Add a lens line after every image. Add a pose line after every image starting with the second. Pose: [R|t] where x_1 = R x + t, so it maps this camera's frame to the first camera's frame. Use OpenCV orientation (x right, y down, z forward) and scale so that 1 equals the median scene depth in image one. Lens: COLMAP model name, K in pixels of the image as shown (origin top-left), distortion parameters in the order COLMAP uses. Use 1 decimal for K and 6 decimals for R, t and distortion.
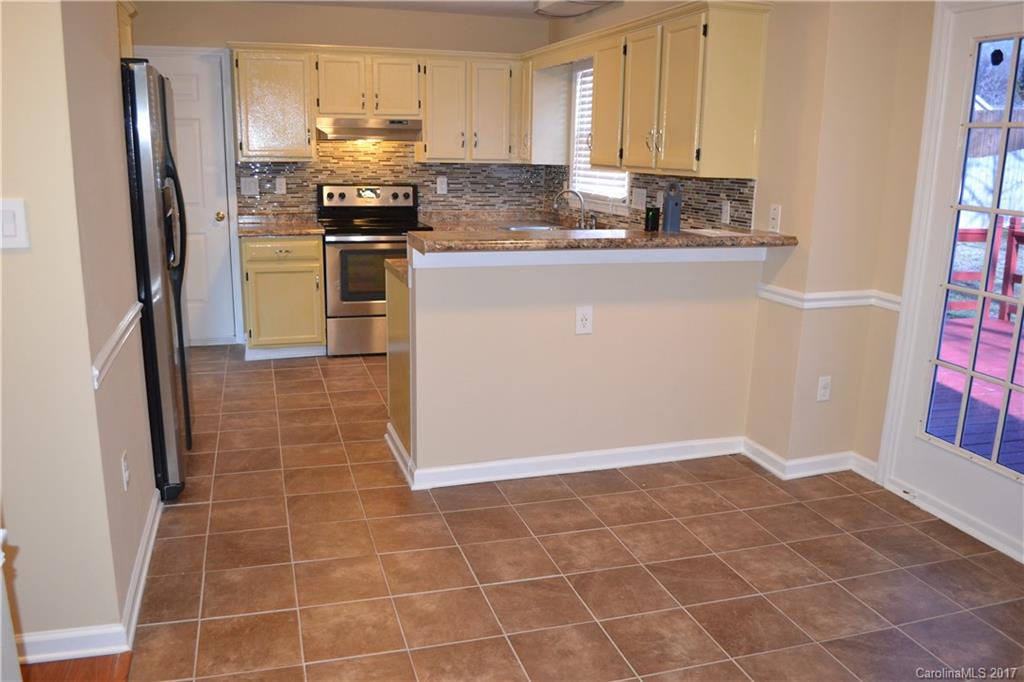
lens RADIAL K [[813.1, 0, 511.4], [0, 813.1, 350.1], [0, 0, 1]] dist [-0.081760, 0.011722]
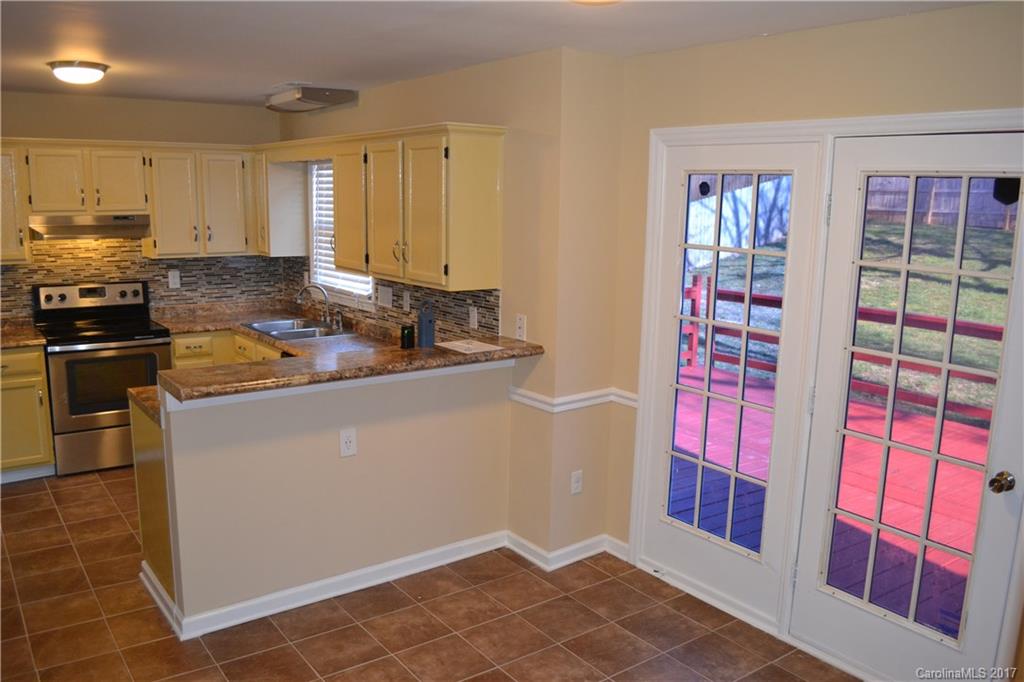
lens RADIAL K [[813.1, 0, 504.4], [0, 813.1, 347.4], [0, 0, 1]] dist [-0.081760, 0.011722]
pose [[0.946840, -0.062171, 0.315641, -0.035855], [0.077848, 0.996268, -0.037290, -0.100938], [-0.312145, 0.059880, 0.948146, -0.013392]]
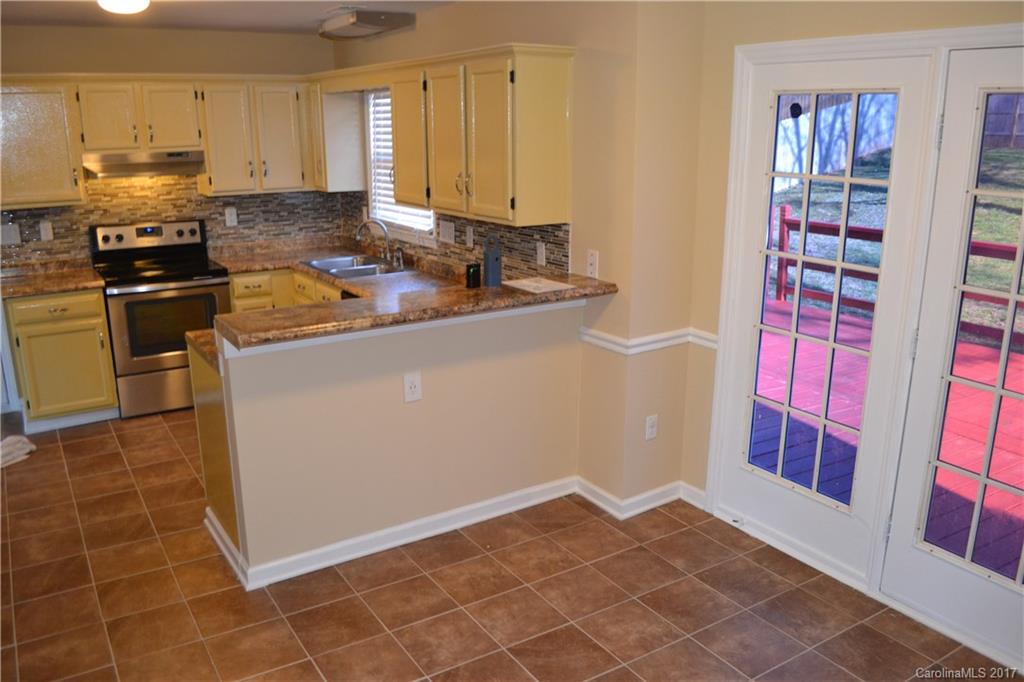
lens RADIAL K [[813.1, 0, 506.1], [0, 813.1, 347.0], [0, 0, 1]] dist [-0.081760, 0.011722]
pose [[0.965692, -0.091085, 0.243193, -0.032736], [0.083770, 0.995671, 0.040275, -0.113203], [-0.245809, -0.018520, 0.969141, 0.045708]]
